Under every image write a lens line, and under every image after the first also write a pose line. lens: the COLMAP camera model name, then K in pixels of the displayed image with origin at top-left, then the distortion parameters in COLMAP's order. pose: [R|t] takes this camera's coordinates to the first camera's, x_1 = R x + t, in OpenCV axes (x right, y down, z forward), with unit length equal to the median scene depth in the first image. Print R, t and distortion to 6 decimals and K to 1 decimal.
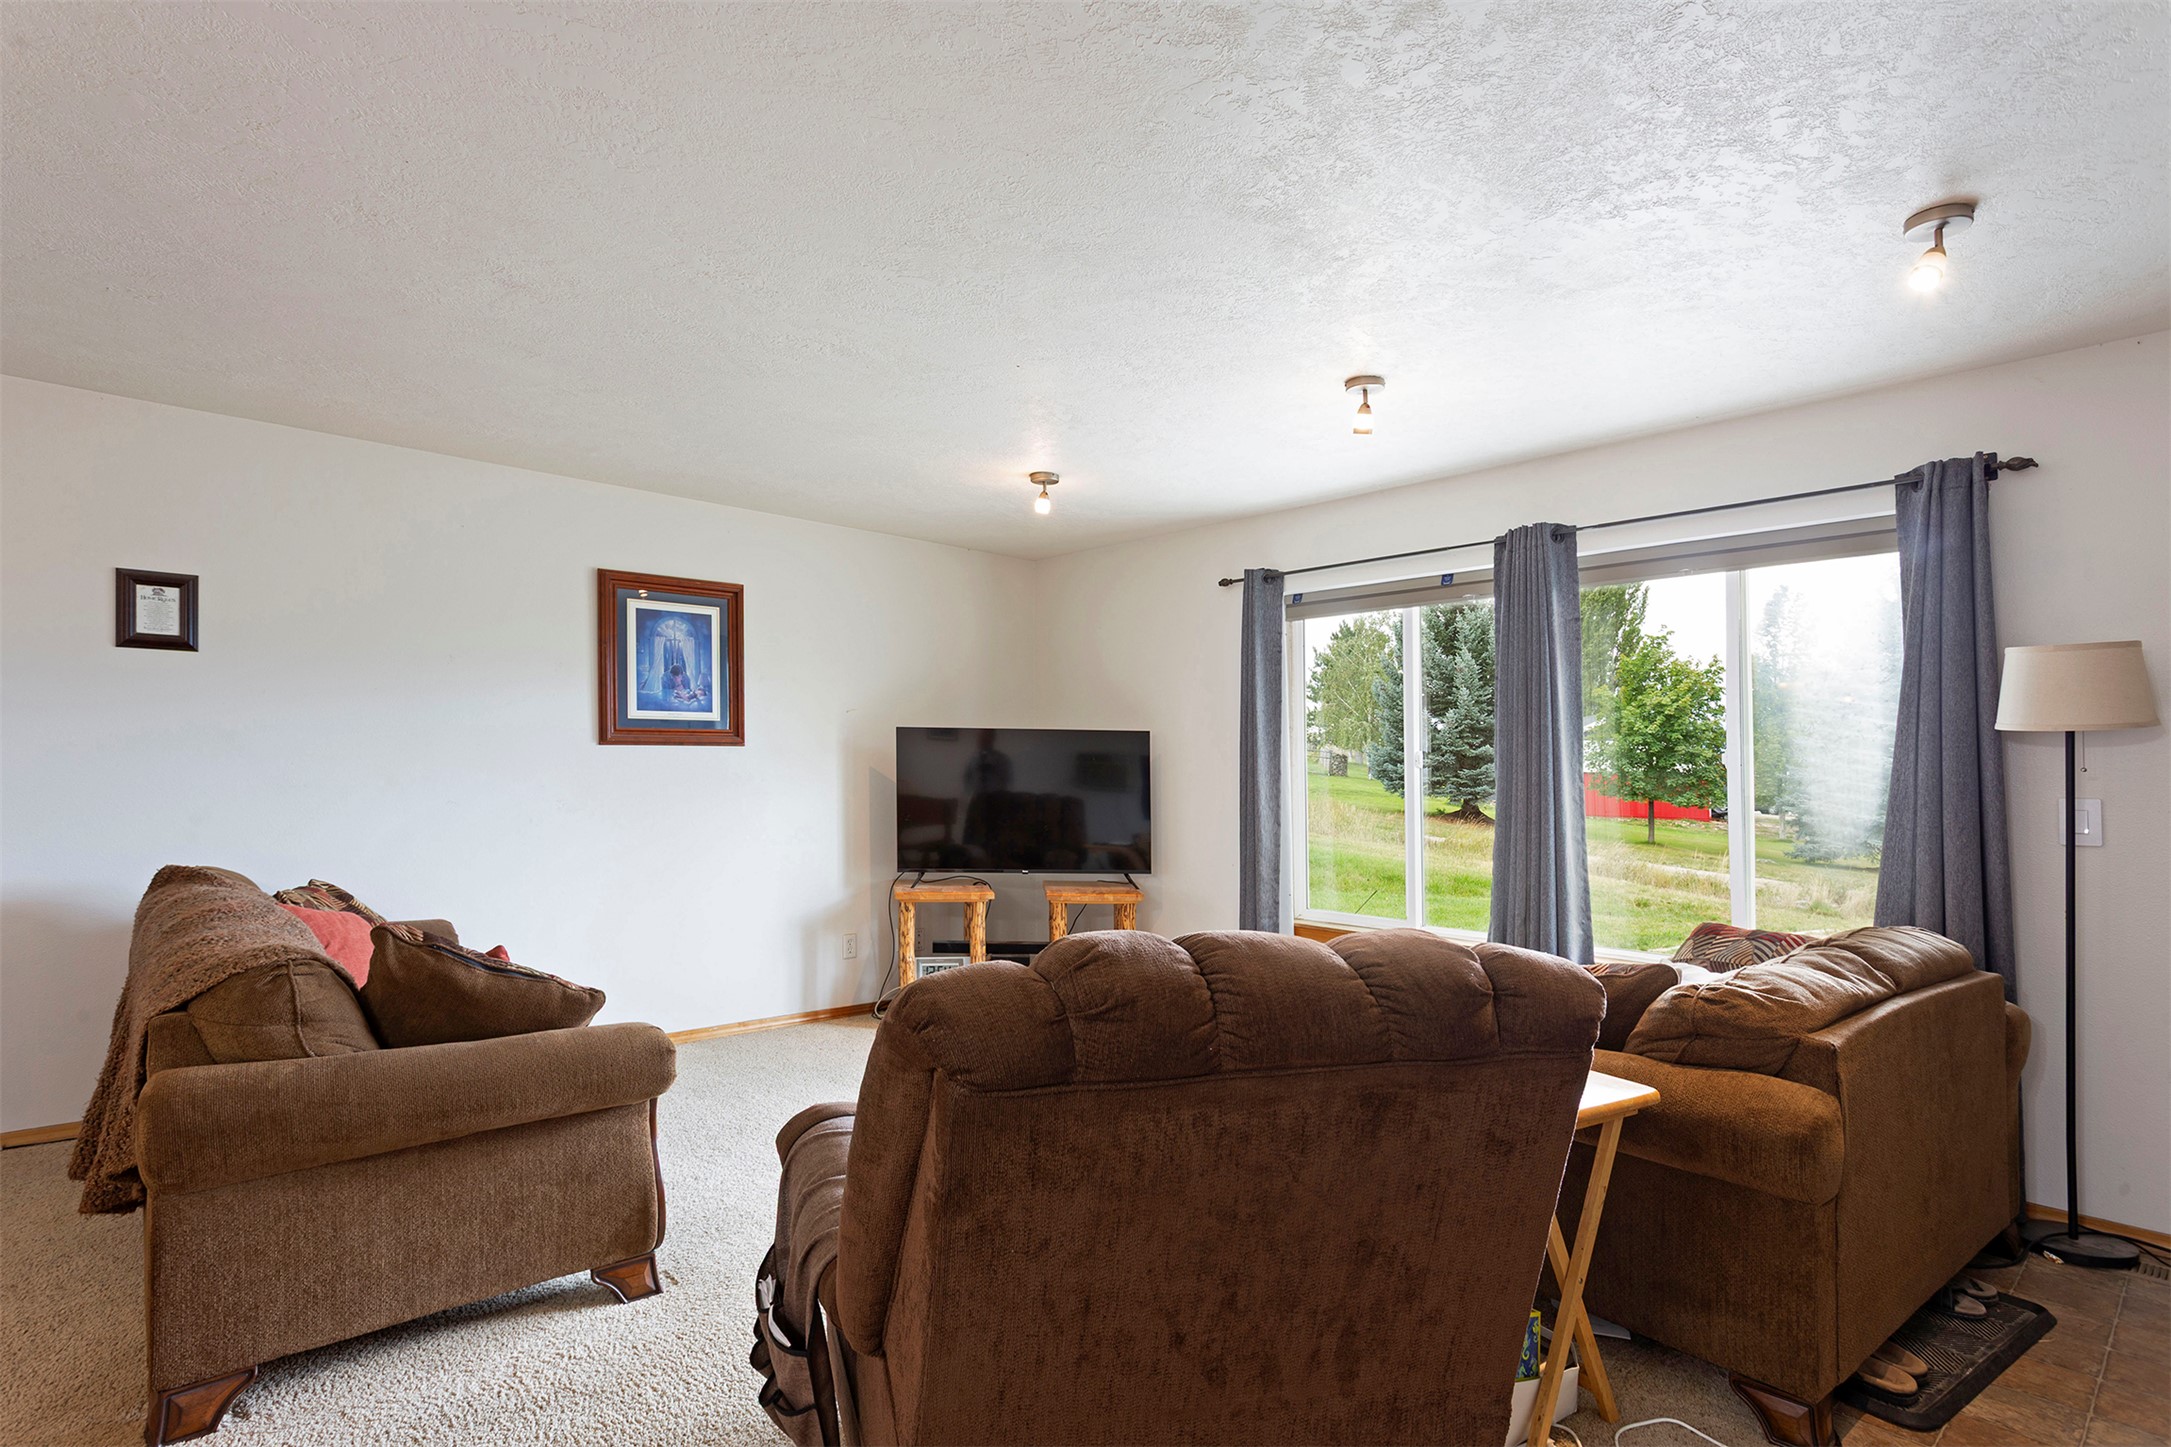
lens RADIAL K [[1158.2, 0, 1074.6], [0, 1158.2, 731.5], [0, 0, 1]] dist [0.001606, 0.000232]
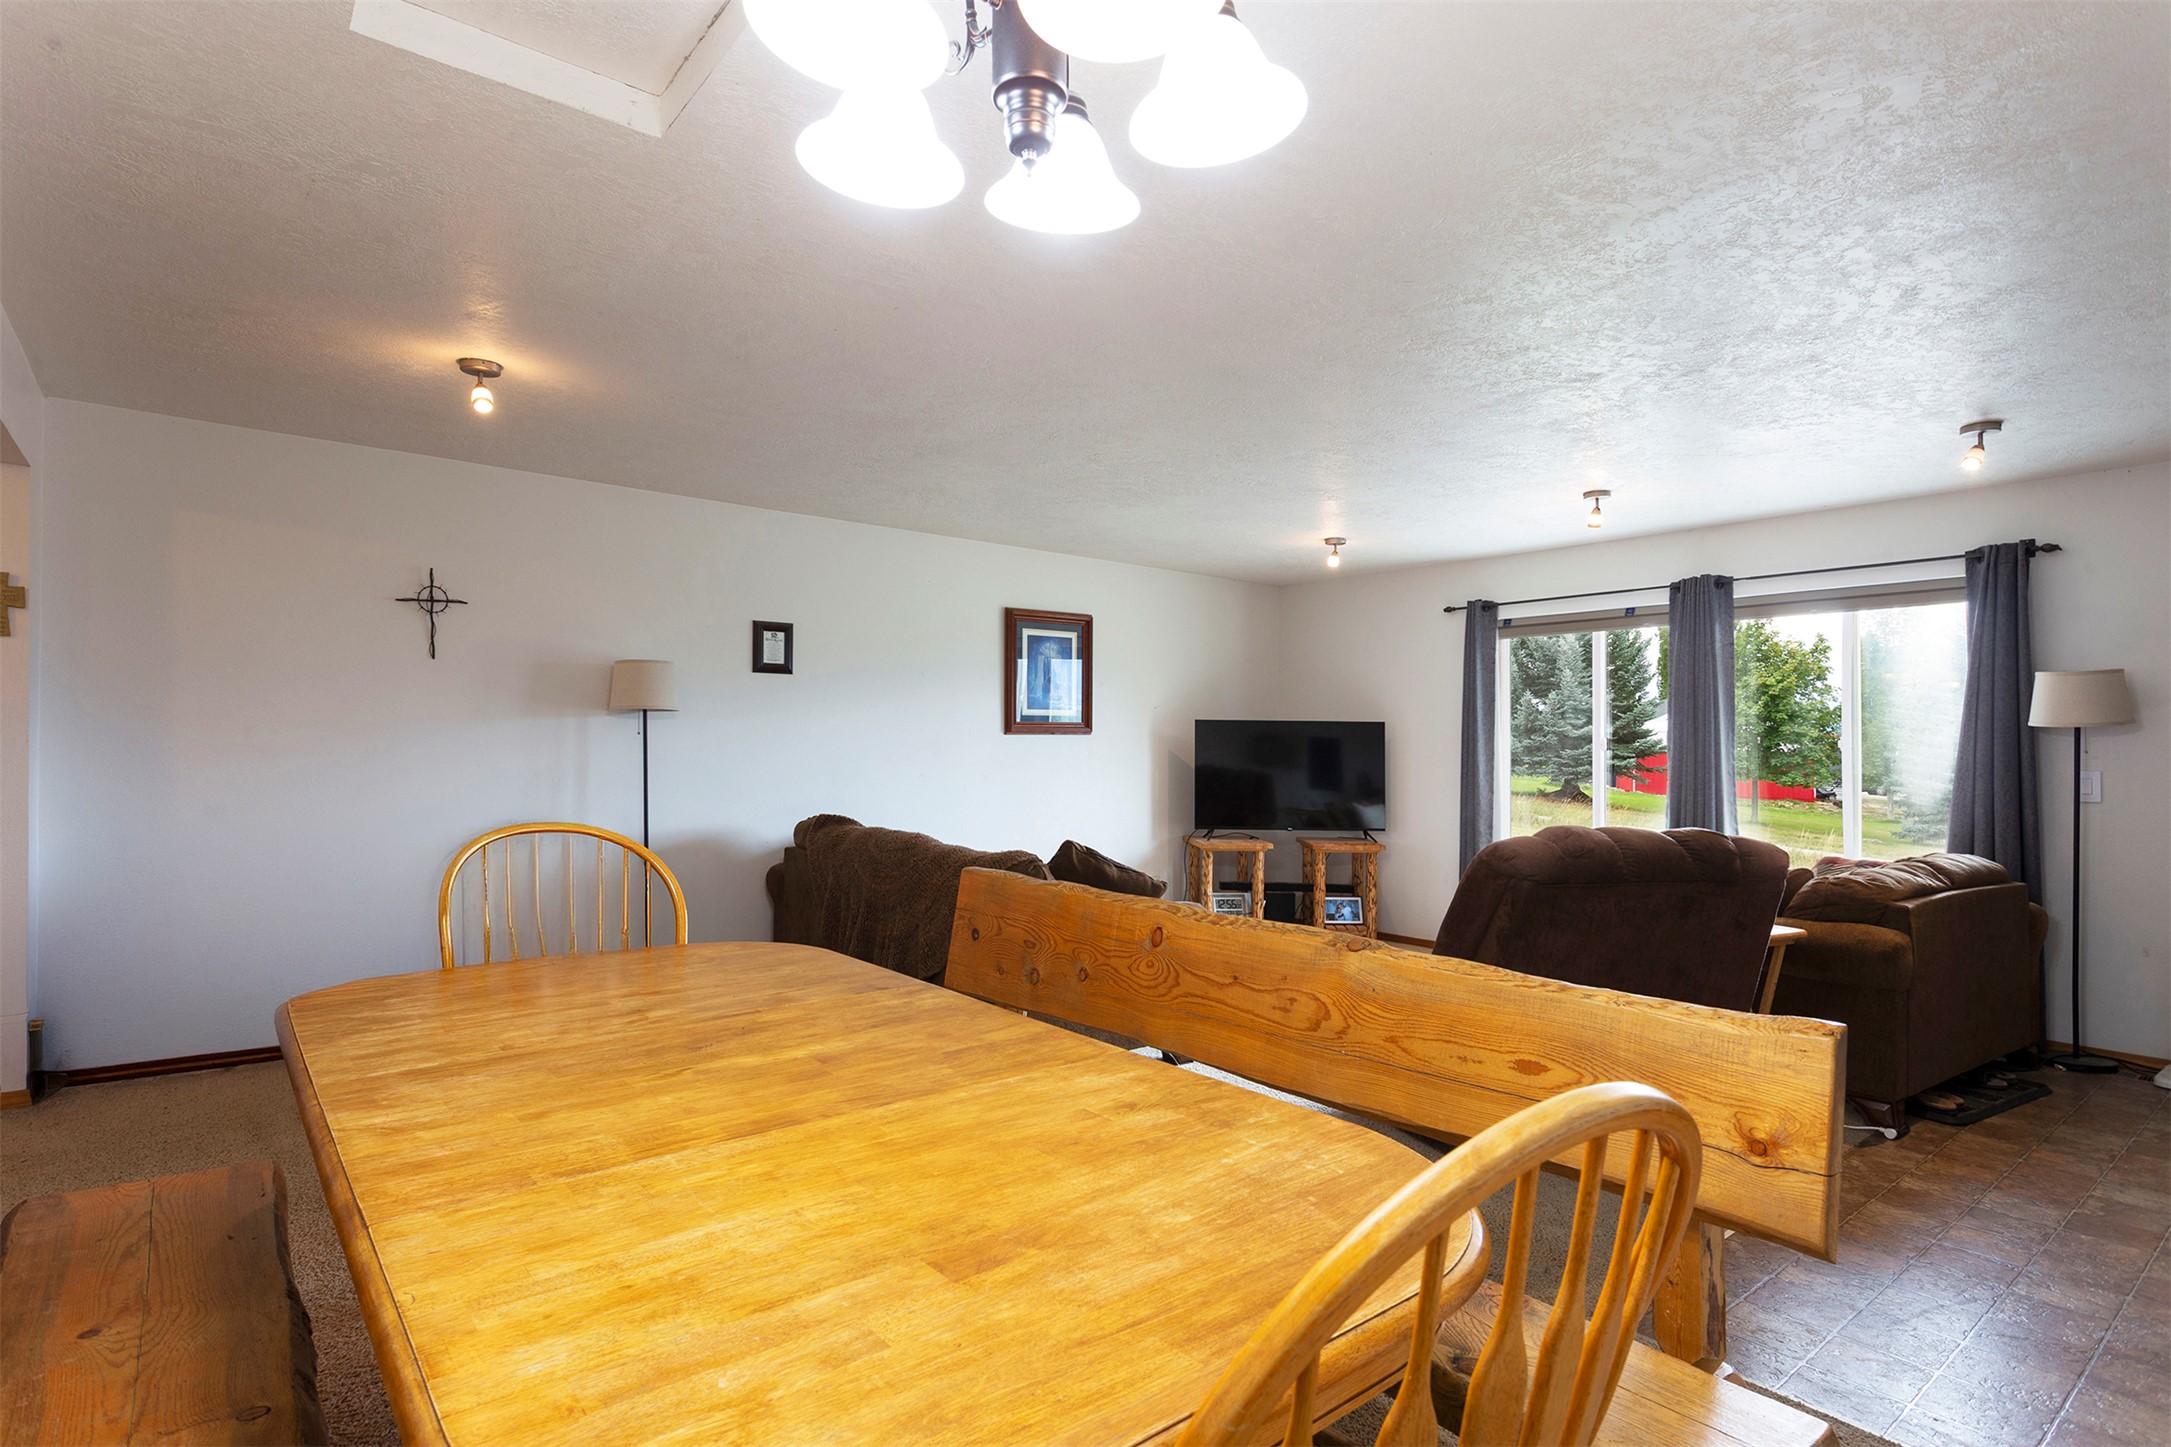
lens RADIAL K [[1174.9, 0, 1088.3], [0, 1174.9, 736.0], [0, 0, 1]] dist [0.001788, 0.002707]
pose [[0.998691, -0.001169, -0.051133, -0.236025], [0.002250, 0.999775, 0.021090, -0.015816], [0.051097, -0.021178, 0.998469, -0.399460]]
